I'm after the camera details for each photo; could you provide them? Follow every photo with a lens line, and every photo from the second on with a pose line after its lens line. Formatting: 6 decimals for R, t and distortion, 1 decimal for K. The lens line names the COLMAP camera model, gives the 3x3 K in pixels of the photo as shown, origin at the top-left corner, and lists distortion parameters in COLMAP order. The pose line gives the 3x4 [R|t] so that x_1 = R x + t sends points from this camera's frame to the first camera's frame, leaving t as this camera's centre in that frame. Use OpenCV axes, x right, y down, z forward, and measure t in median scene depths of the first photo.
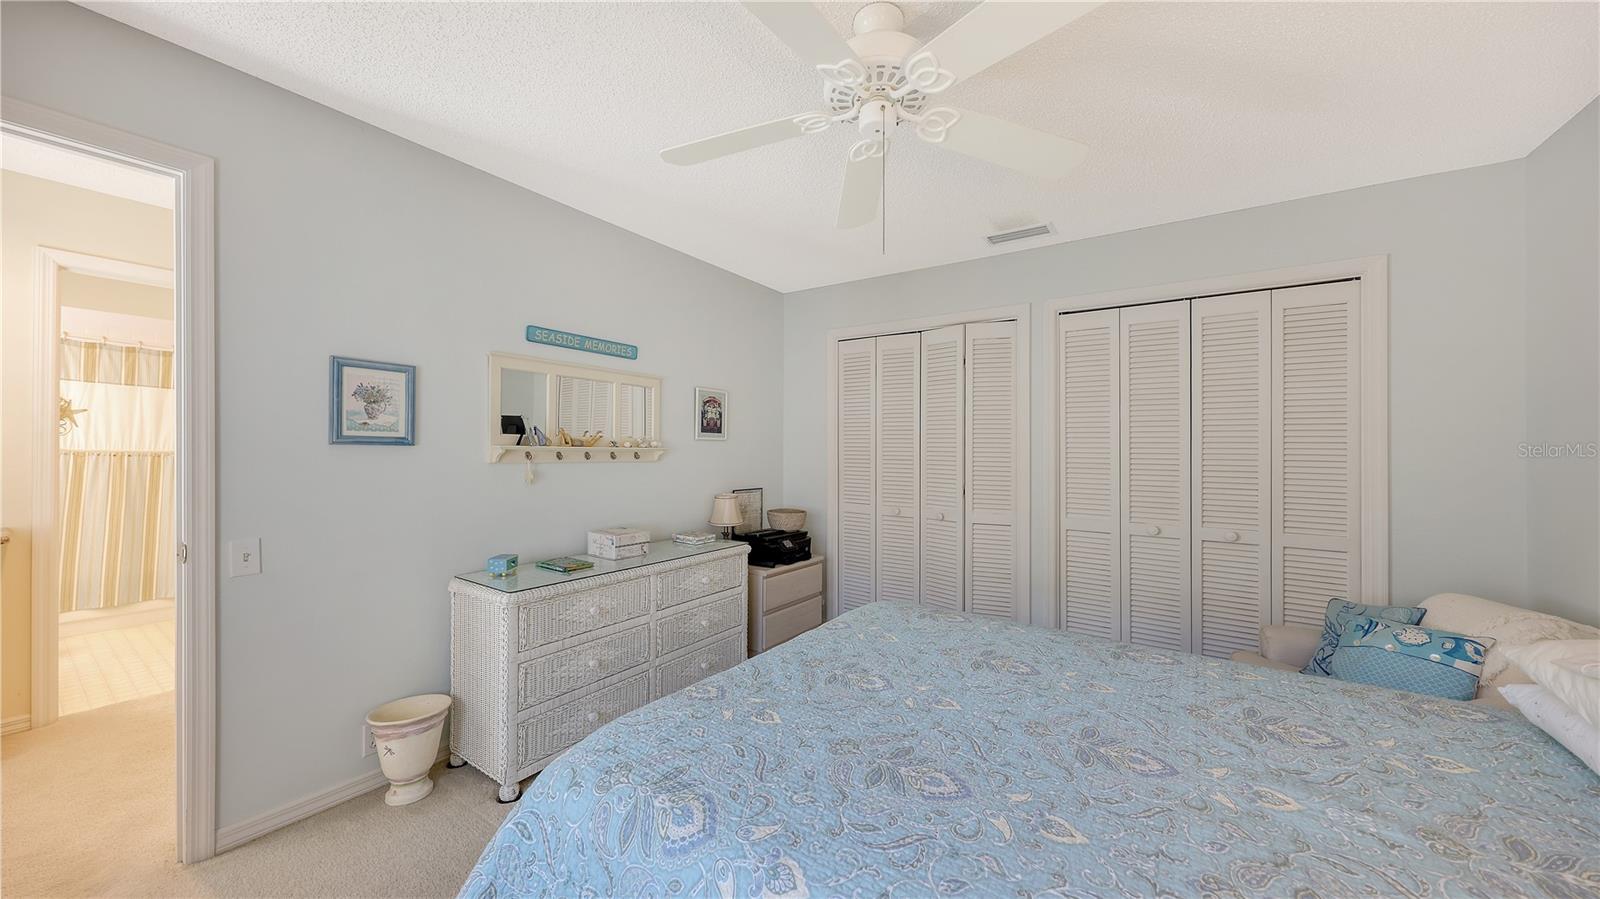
lens RADIAL K [[562.3, 0, 800.1], [0, 562.3, 459.6], [0, 0, 1]] dist [-0.001776, -0.000402]
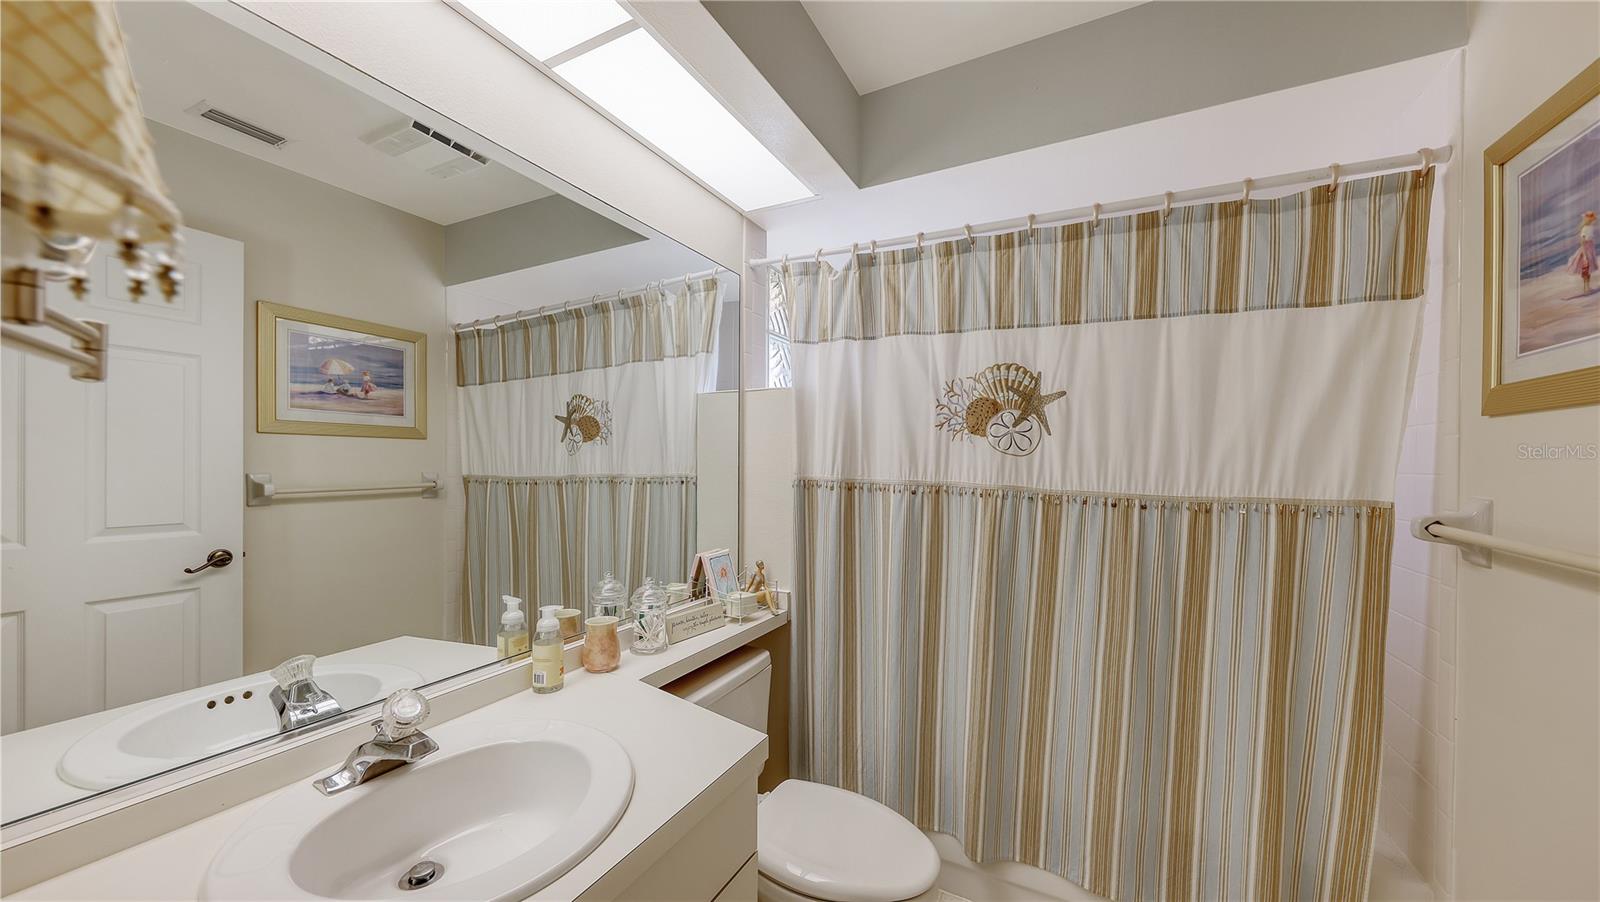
lens RADIAL K [[562.3, 0, 798.6], [0, 562.3, 458.8], [0, 0, 1]] dist [-0.001776, -0.000402]
pose [[0.112539, -0.014921, -0.993535, -0.863068], [-0.019905, 0.999653, -0.017268, -0.028323], [0.993448, 0.021720, 0.112203, 0.740017]]
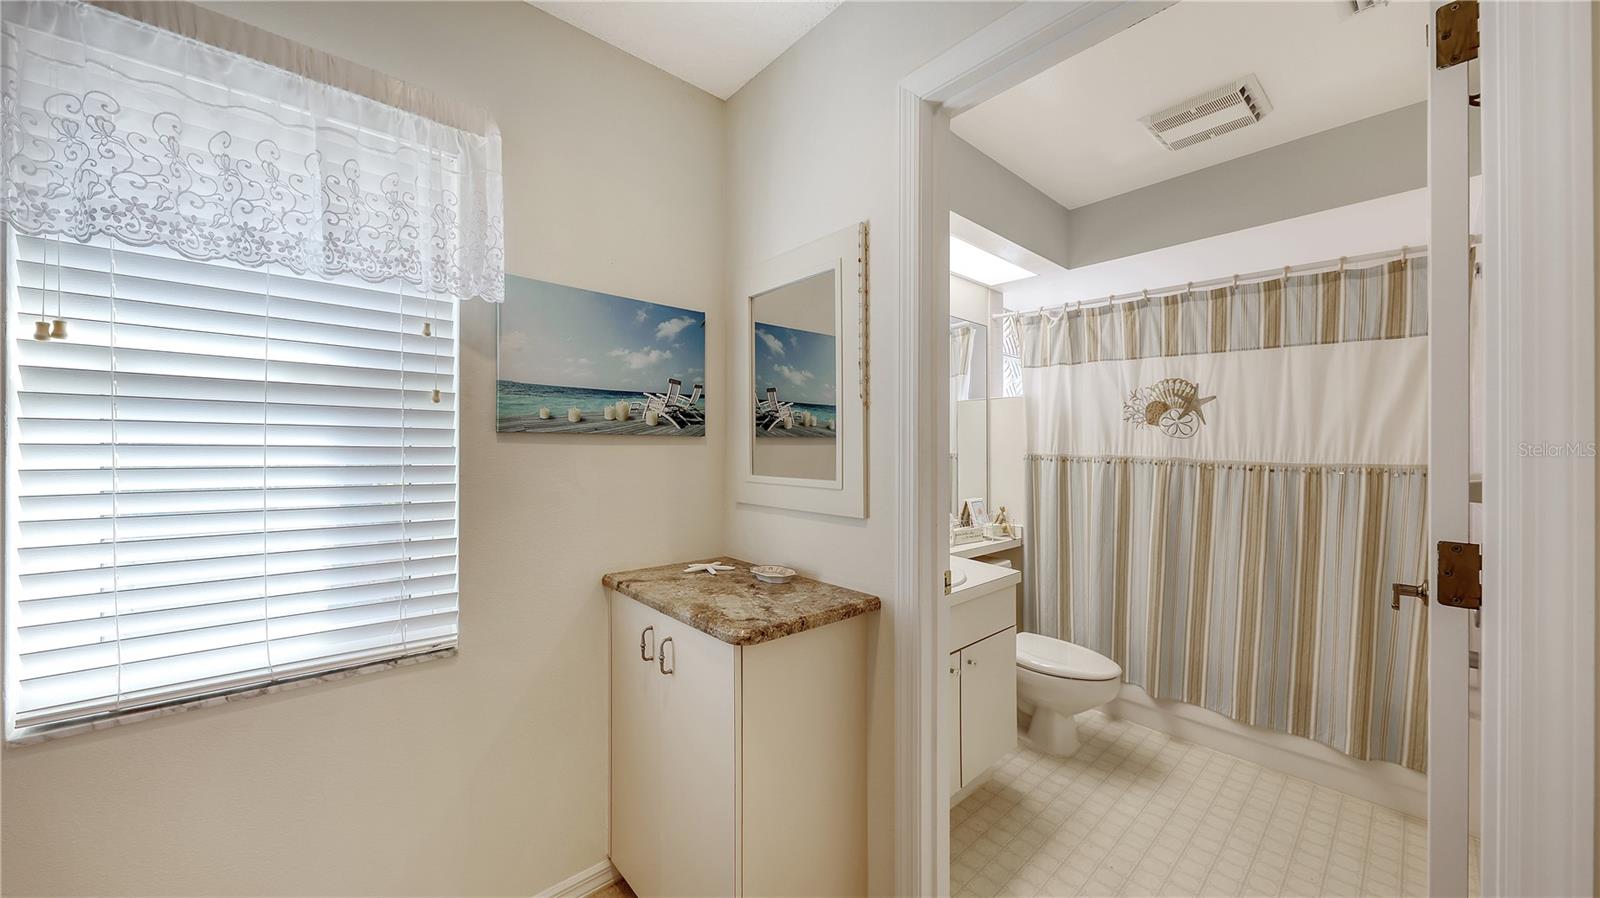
lens RADIAL K [[562.3, 0, 808.1], [0, 562.3, 442.1], [0, 0, 1]] dist [-0.001776, -0.000402]
pose [[-0.230680, -0.016850, -0.972884, -0.535841], [-0.016377, 0.999776, -0.013433, -0.020869], [0.972892, 0.012834, -0.230905, 0.680497]]
